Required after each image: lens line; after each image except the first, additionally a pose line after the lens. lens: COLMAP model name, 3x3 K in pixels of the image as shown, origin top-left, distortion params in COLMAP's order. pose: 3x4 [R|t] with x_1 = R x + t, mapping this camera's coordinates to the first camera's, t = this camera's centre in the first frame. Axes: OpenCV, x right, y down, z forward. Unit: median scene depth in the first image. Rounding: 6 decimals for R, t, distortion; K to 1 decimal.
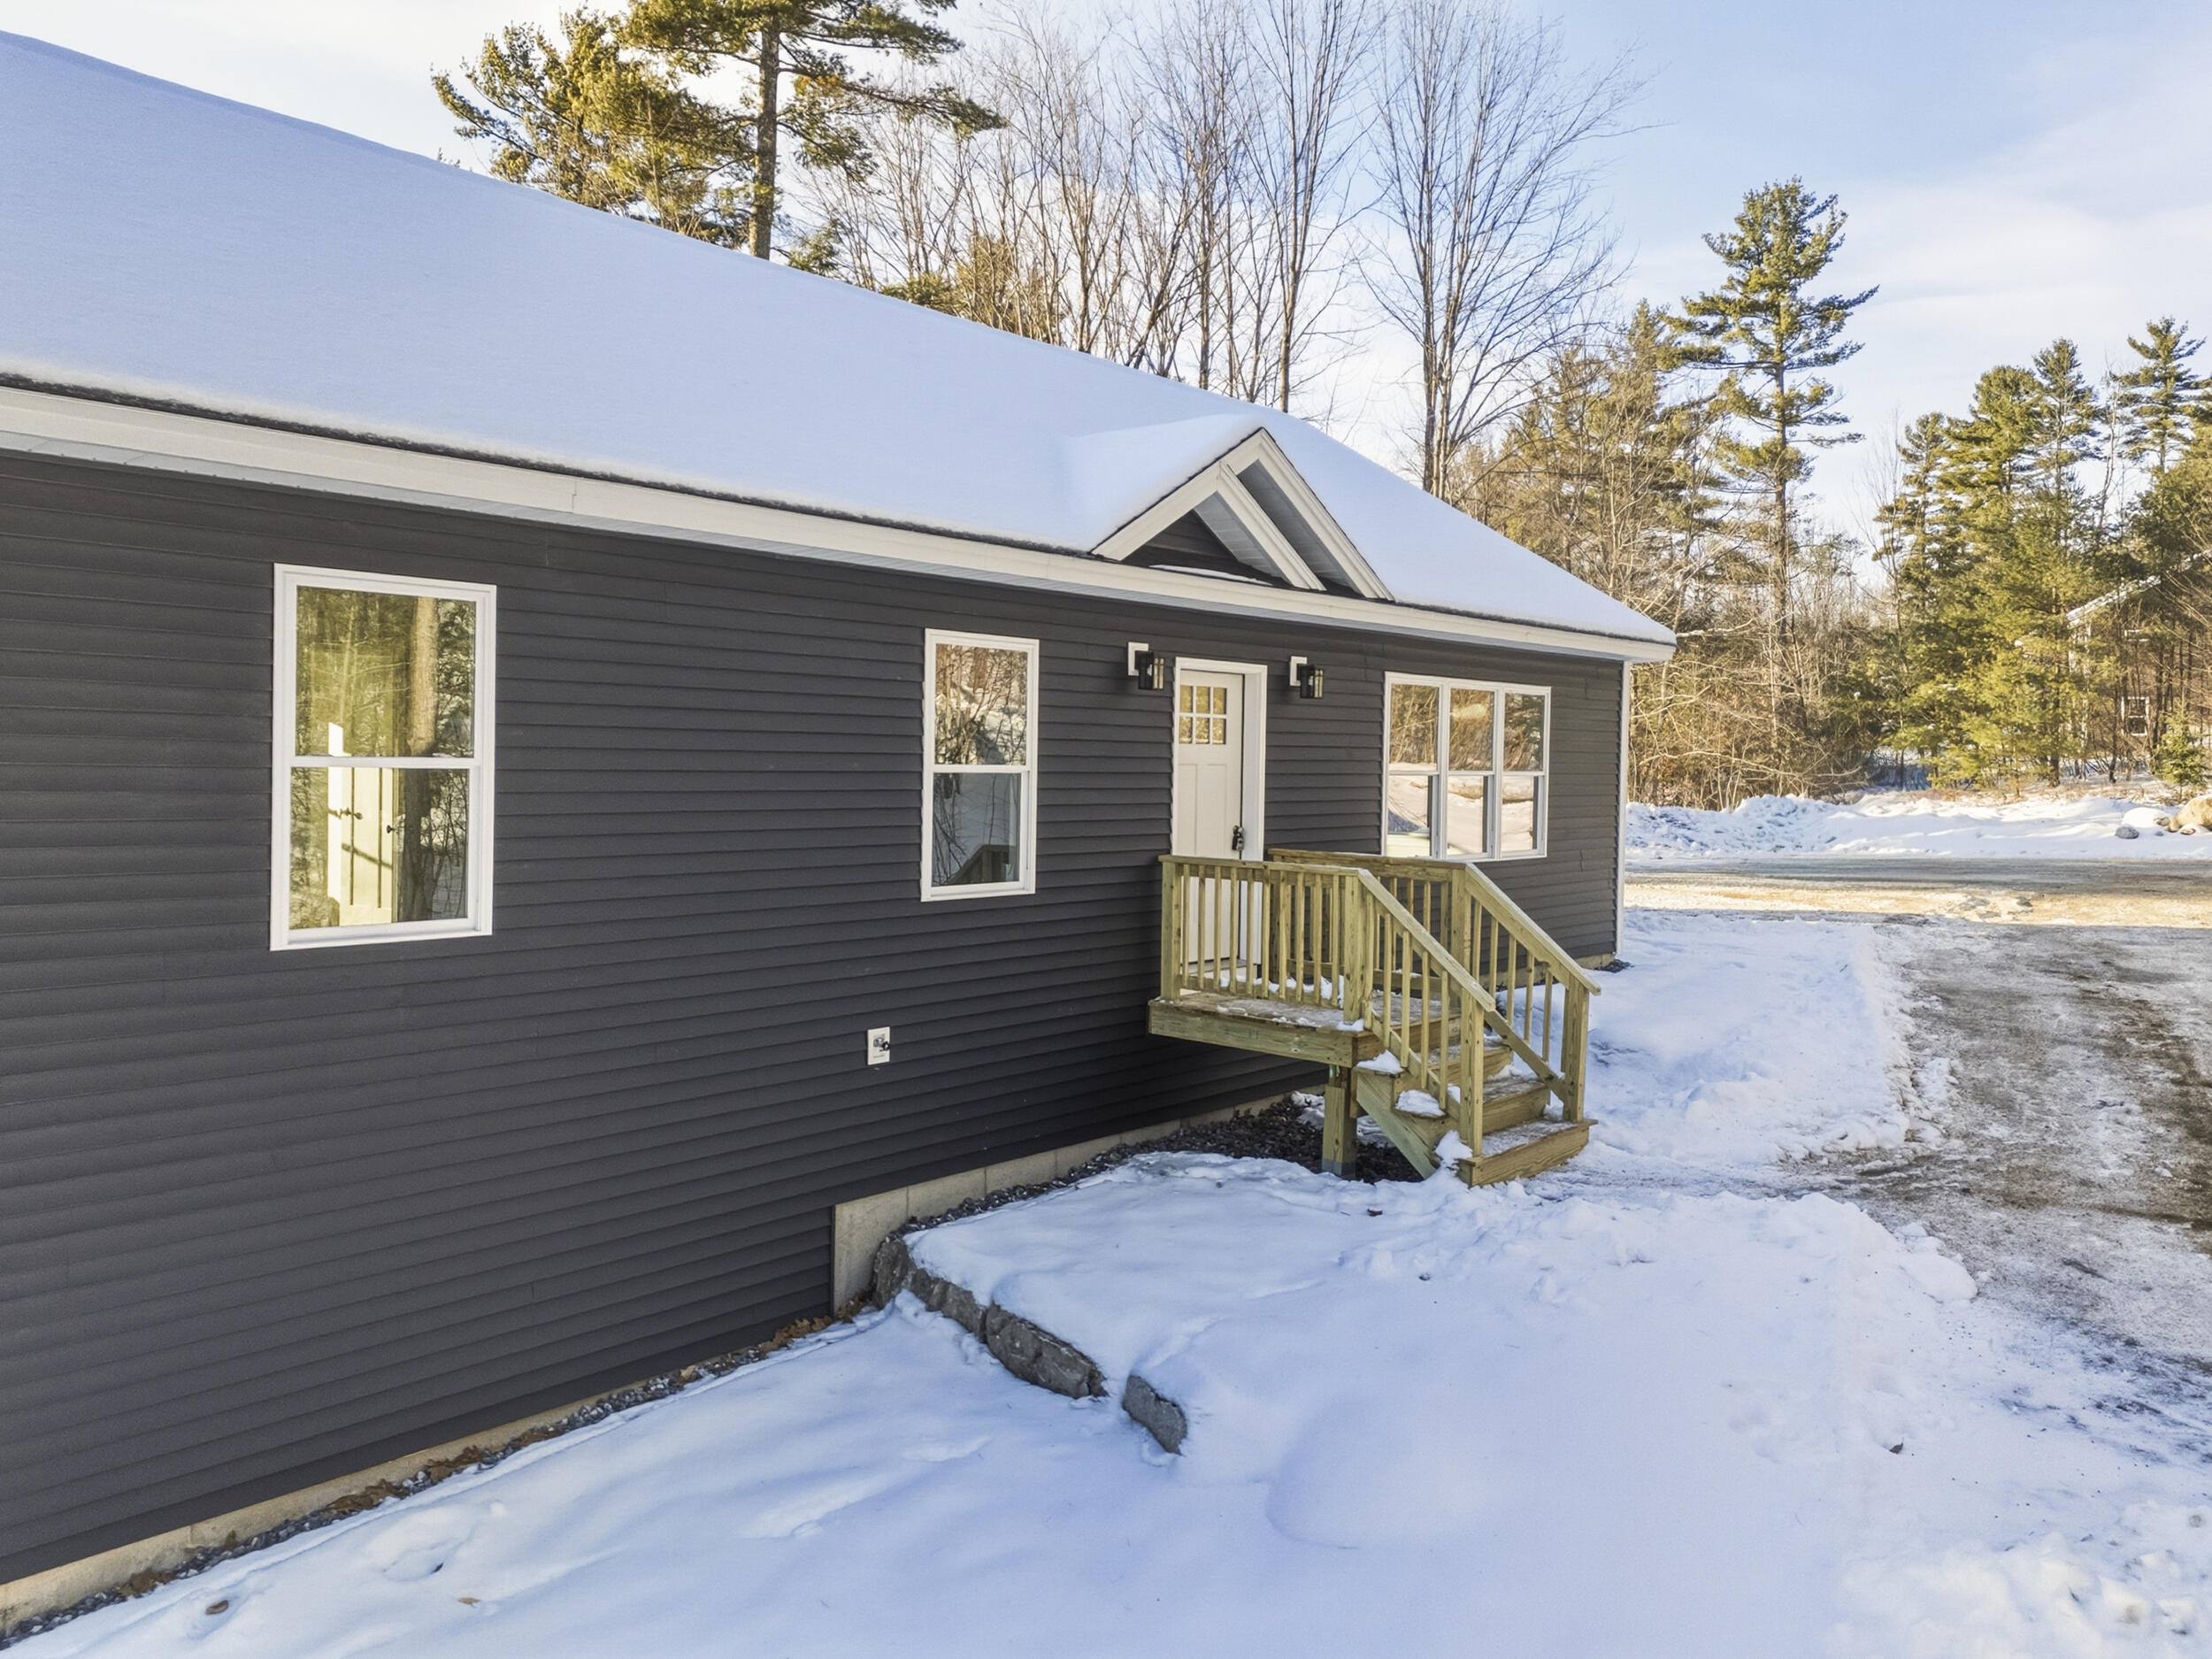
lens RADIAL K [[1617.6, 0, 1091.9], [0, 1617.6, 851.6], [0, 0, 1]] dist [0.065544, -0.049543]
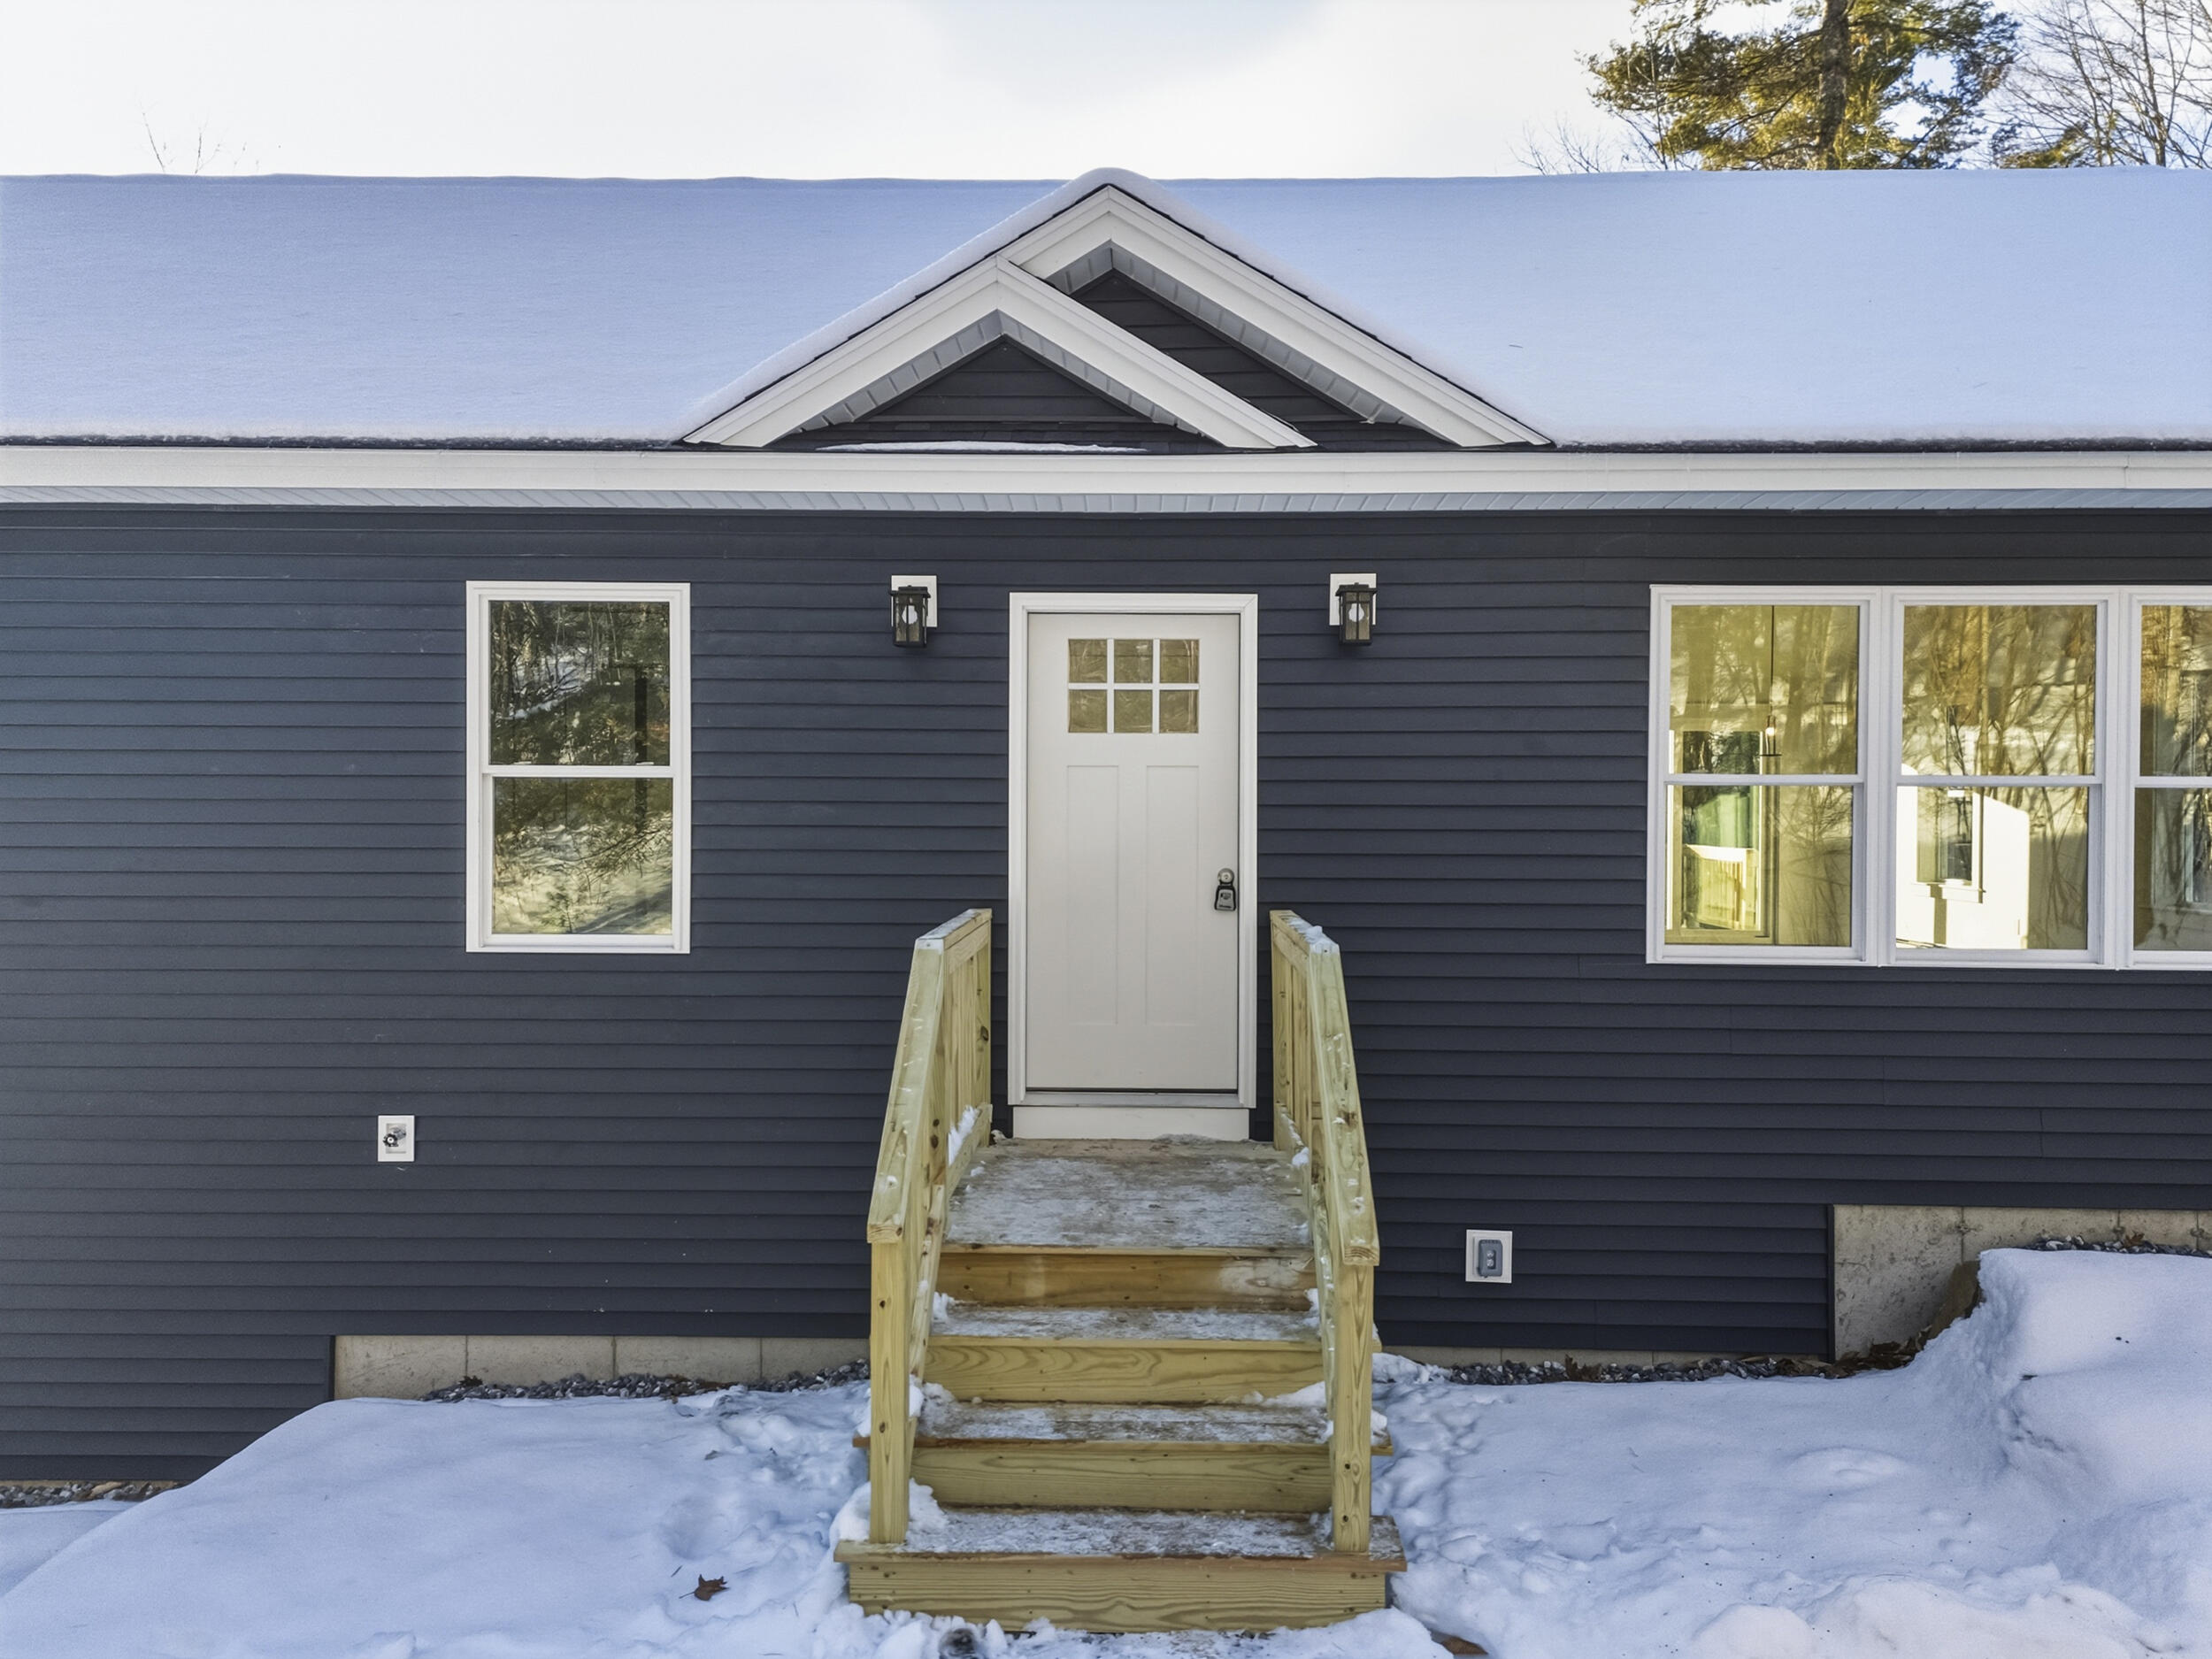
lens RADIAL K [[1617.6, 0, 1105.0], [0, 1617.6, 836.5], [0, 0, 1]] dist [0.065544, -0.049543]
pose [[0.644914, 0.024216, -0.763871, 0.542385], [-0.040313, 0.999184, -0.002360, -0.026075], [0.763191, 0.032316, 0.645364, 0.622040]]
